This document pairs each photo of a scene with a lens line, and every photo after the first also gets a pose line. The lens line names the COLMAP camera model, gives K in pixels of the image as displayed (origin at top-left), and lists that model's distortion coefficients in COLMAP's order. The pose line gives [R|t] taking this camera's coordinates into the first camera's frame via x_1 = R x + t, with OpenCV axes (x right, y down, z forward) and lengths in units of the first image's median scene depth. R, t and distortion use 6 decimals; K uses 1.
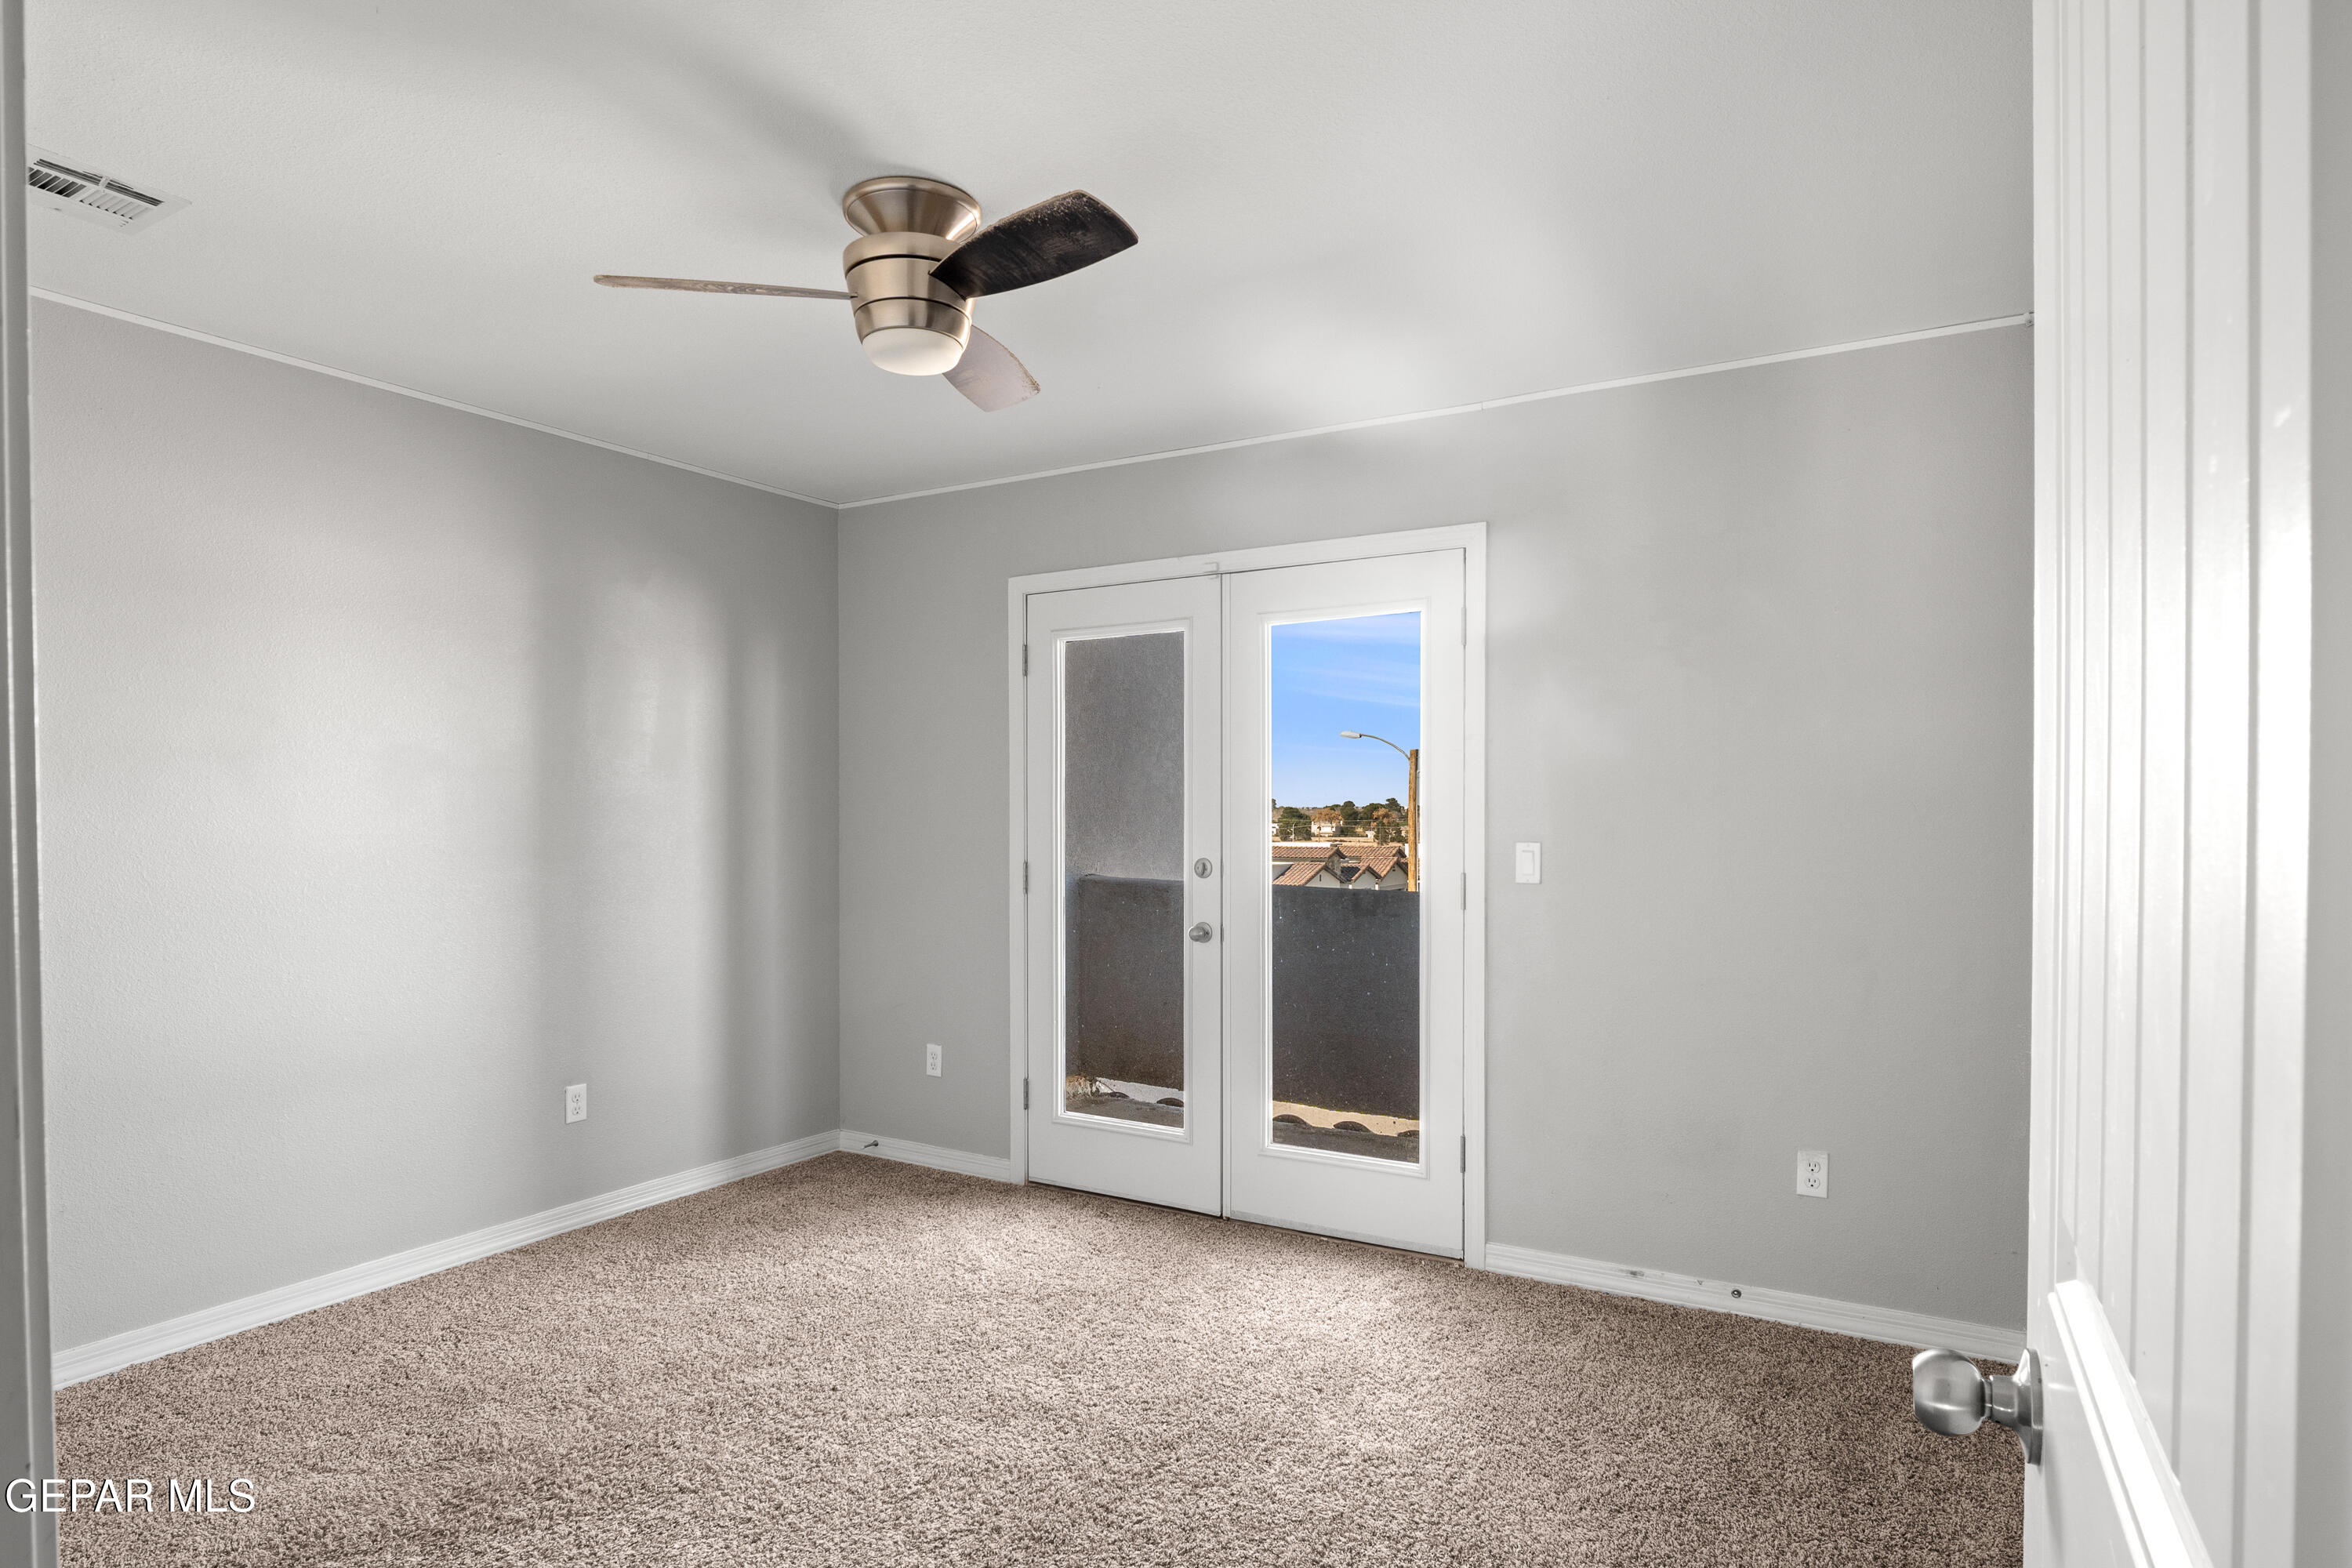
lens RADIAL K [[1221.7, 0, 1176.4], [0, 1221.7, 802.9], [0, 0, 1]] dist [0.000351, -0.000018]
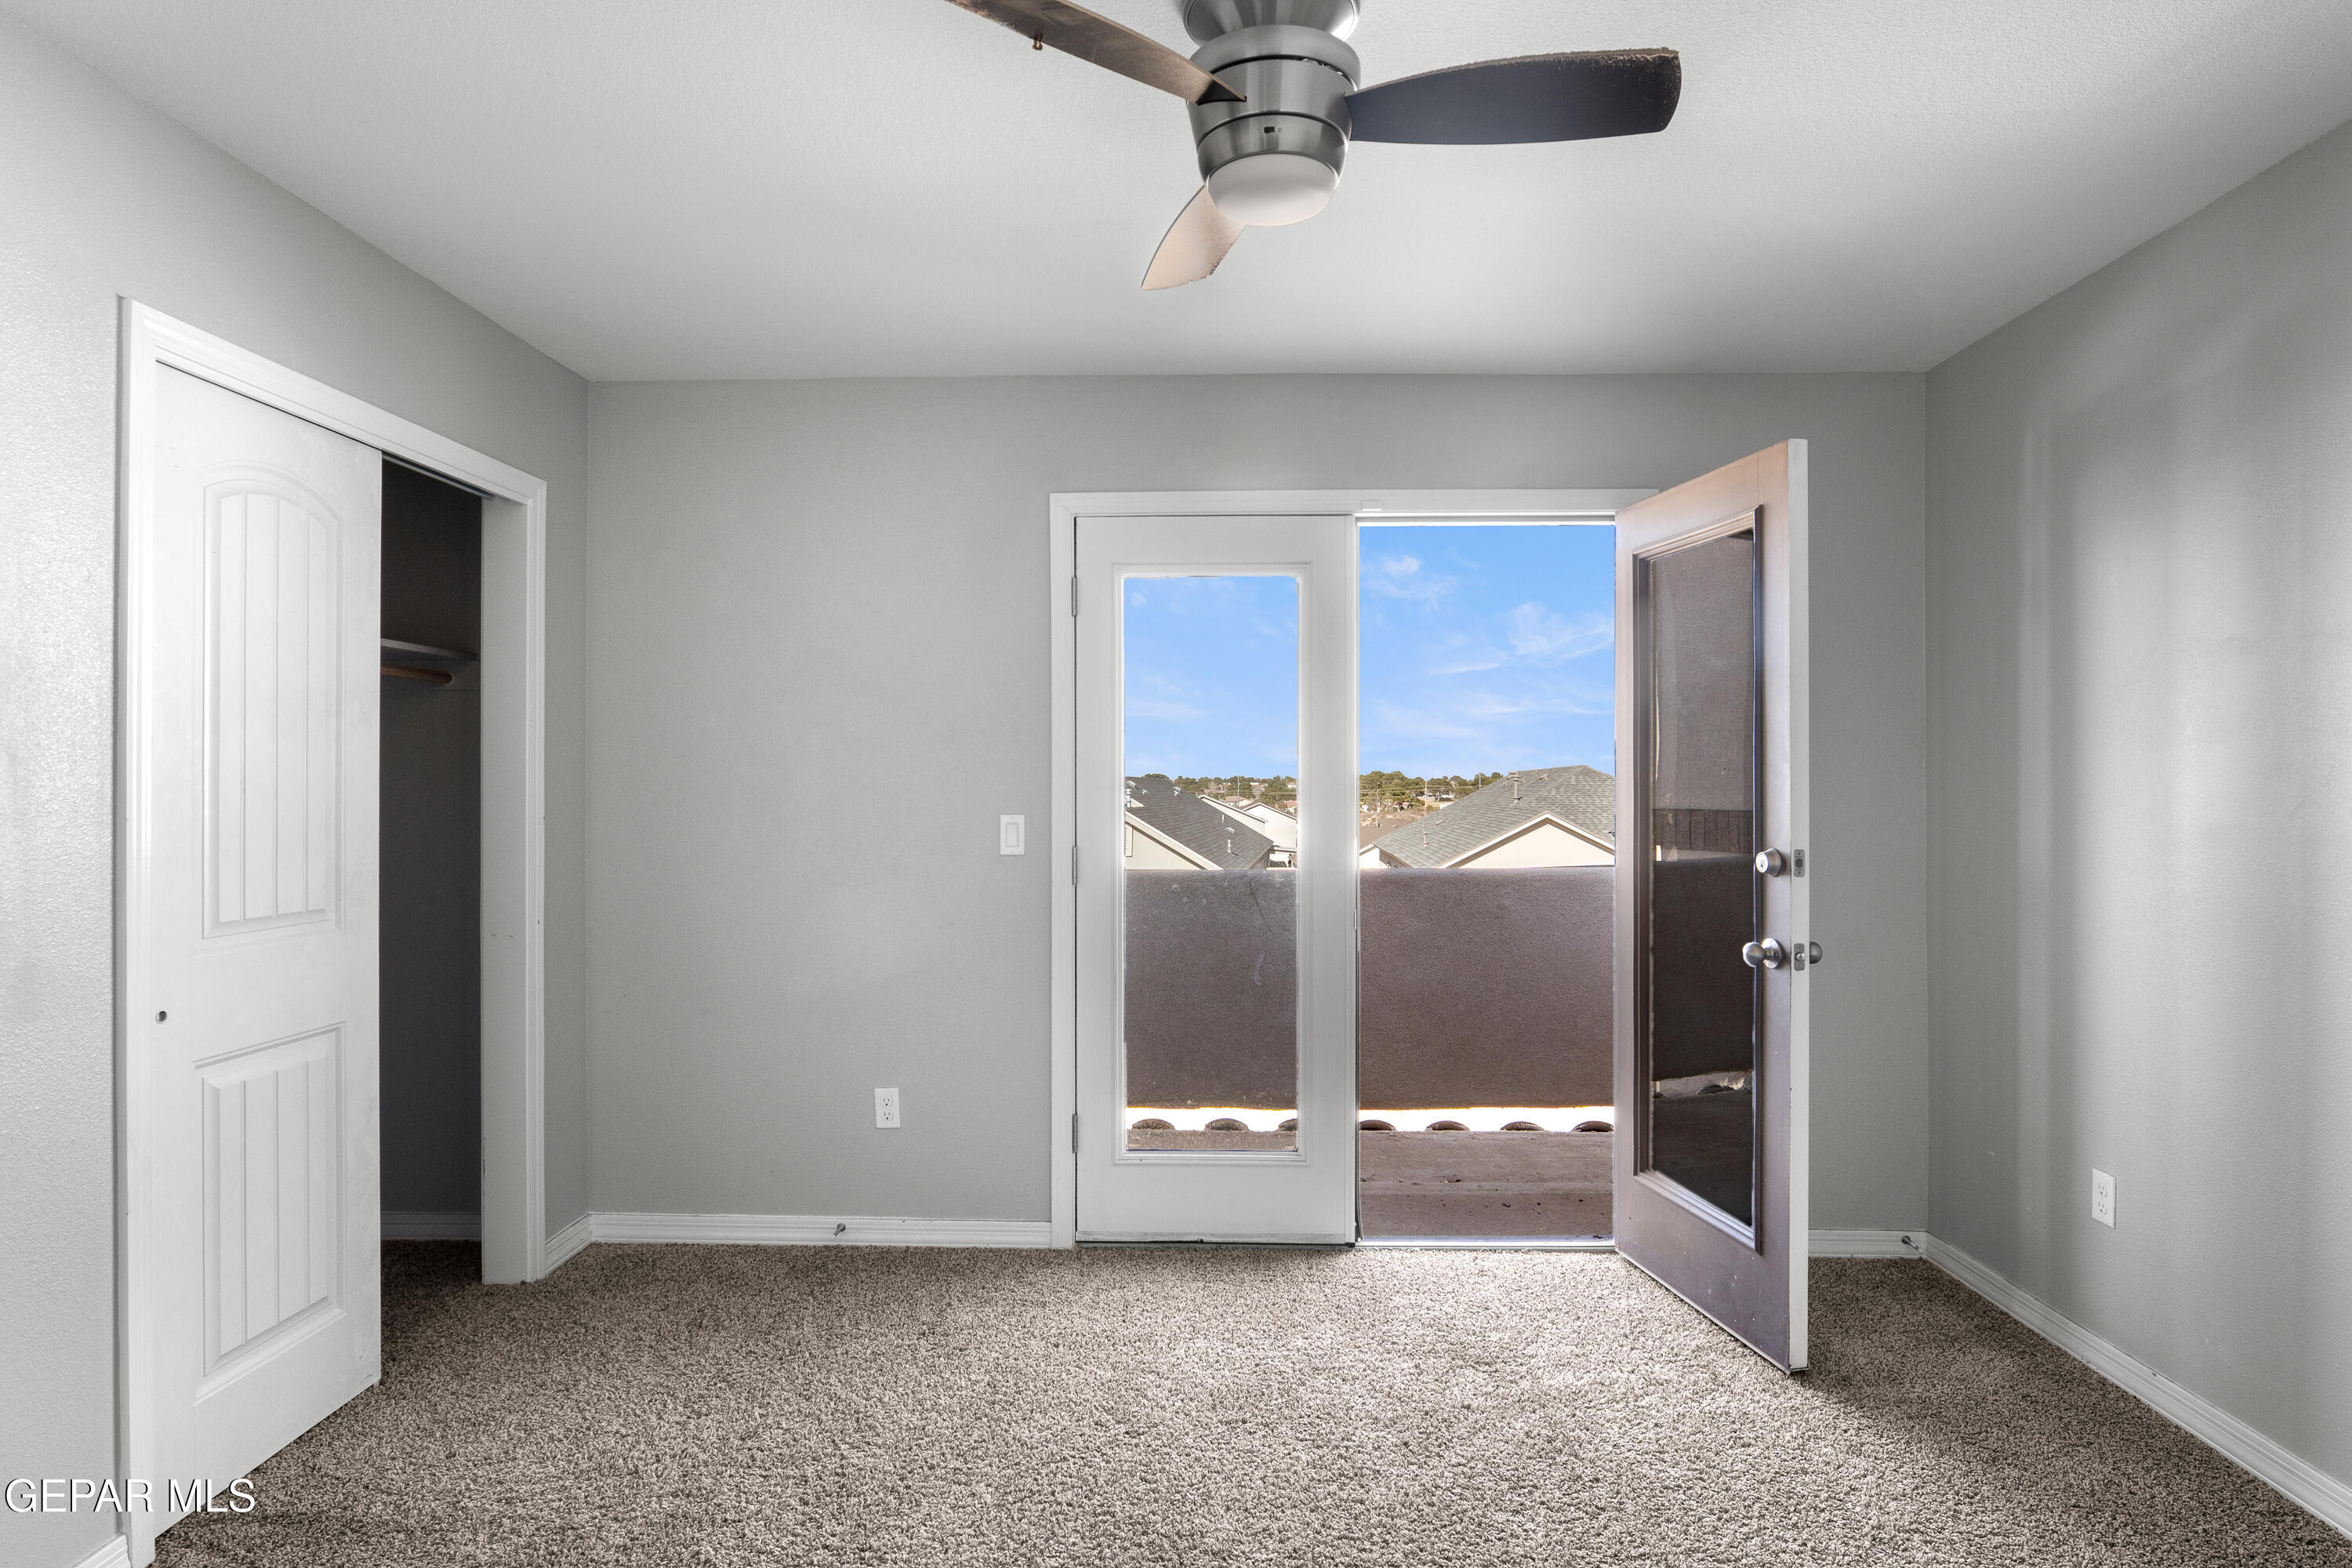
lens RADIAL K [[1244.6, 0, 1176.0], [0, 1244.6, 784.0], [0, 0, 1]] dist [-0.045022, 0.000026]
pose [[0.875943, 0.007903, 0.482350, -0.434380], [-0.011828, 0.999917, 0.005097, 0.000192], [-0.482270, -0.010170, 0.875963, 0.239174]]
